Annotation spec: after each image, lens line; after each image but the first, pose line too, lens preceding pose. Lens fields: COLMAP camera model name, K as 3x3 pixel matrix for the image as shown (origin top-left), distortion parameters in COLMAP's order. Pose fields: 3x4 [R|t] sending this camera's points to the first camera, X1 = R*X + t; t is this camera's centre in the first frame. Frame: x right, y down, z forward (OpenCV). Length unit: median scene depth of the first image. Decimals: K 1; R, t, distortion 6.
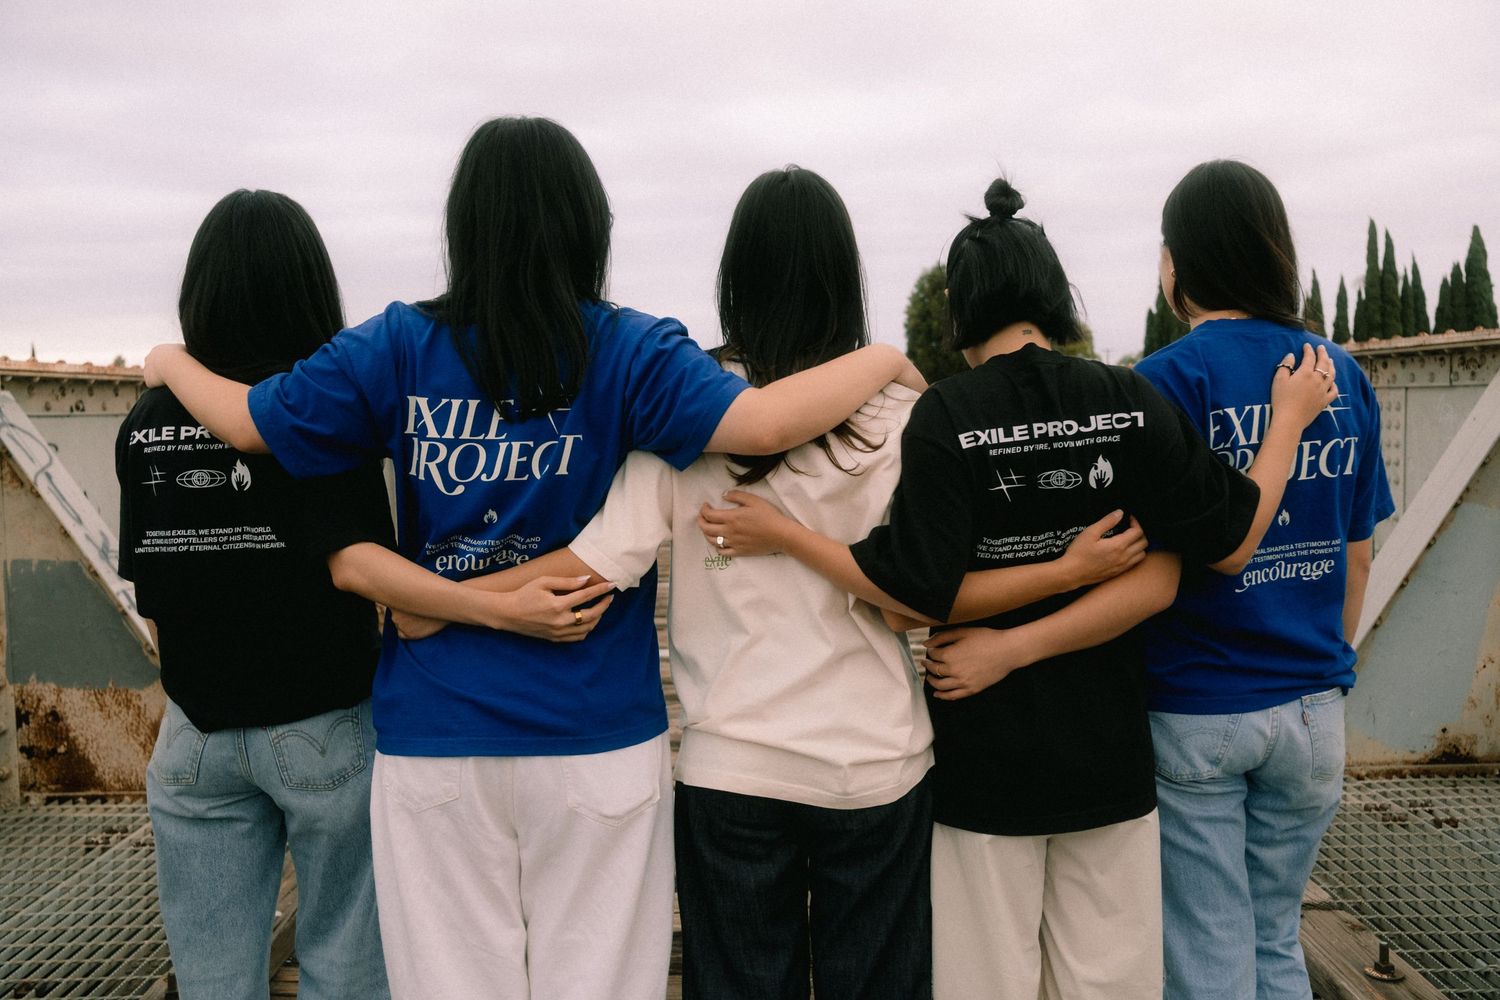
lens RADIAL K [[1306.0, 0, 750.0], [0, 1306.0, 500.0], [0, 0, 1]] dist [-0.010265, -0.004345]
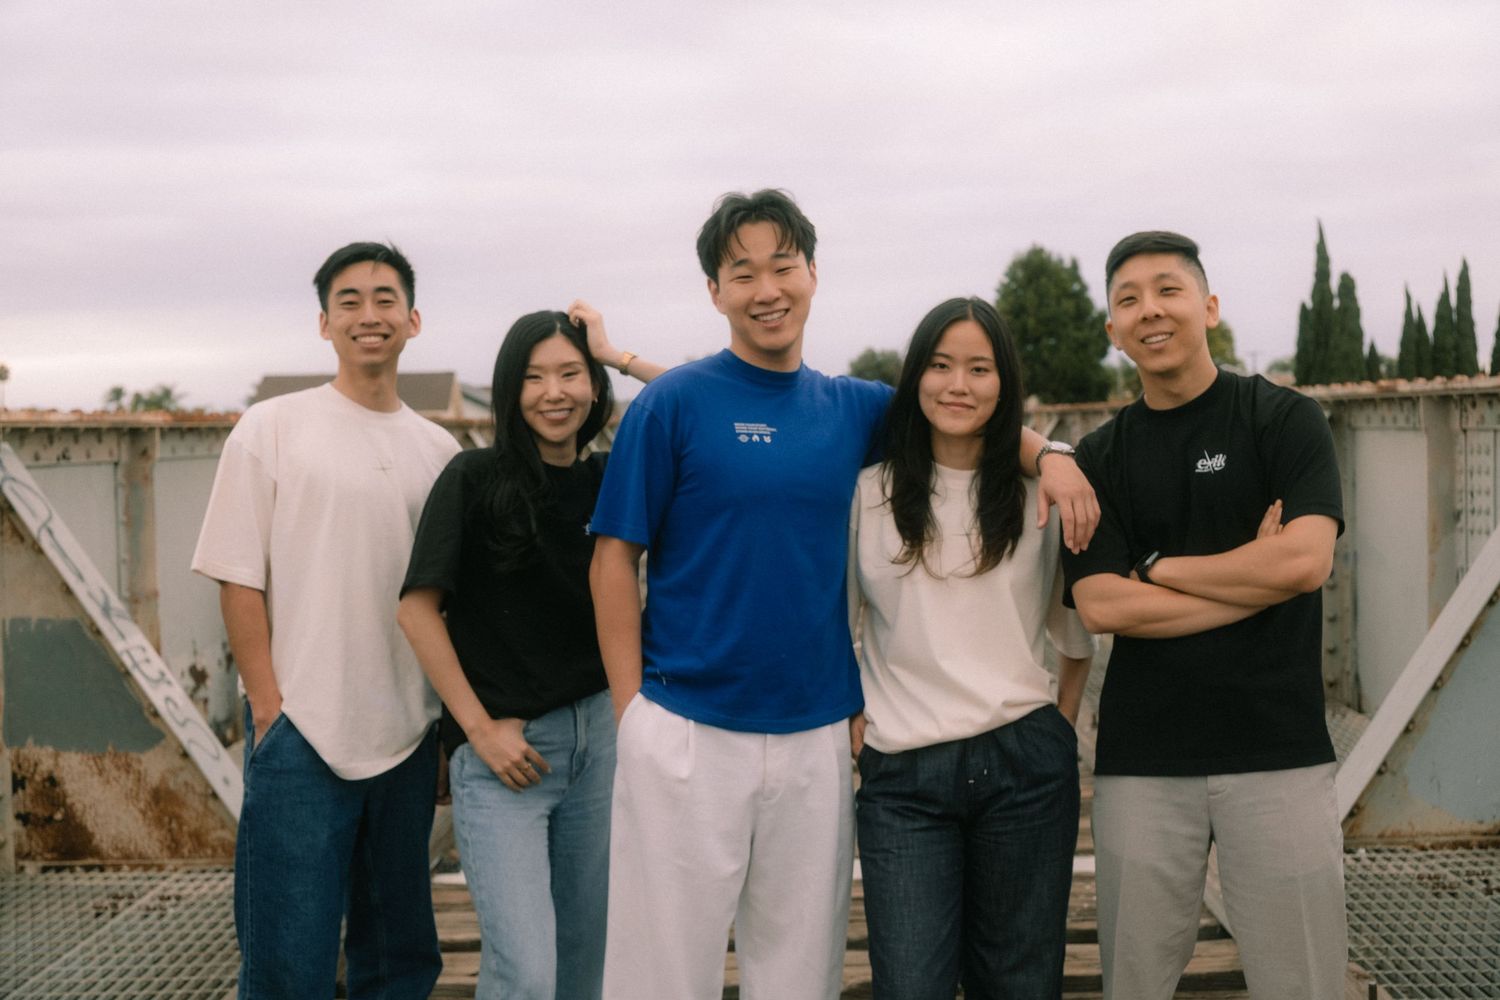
lens RADIAL K [[1768.1, 0, 744.2], [0, 1768.1, 489.7], [0, 0, 1]] dist [-0.014690, 0.082169]
pose [[0.999357, -0.003111, -0.035721, 0.023406], [0.002033, 0.999542, -0.030185, -0.008514], [0.035799, 0.030093, 0.998906, -0.291593]]
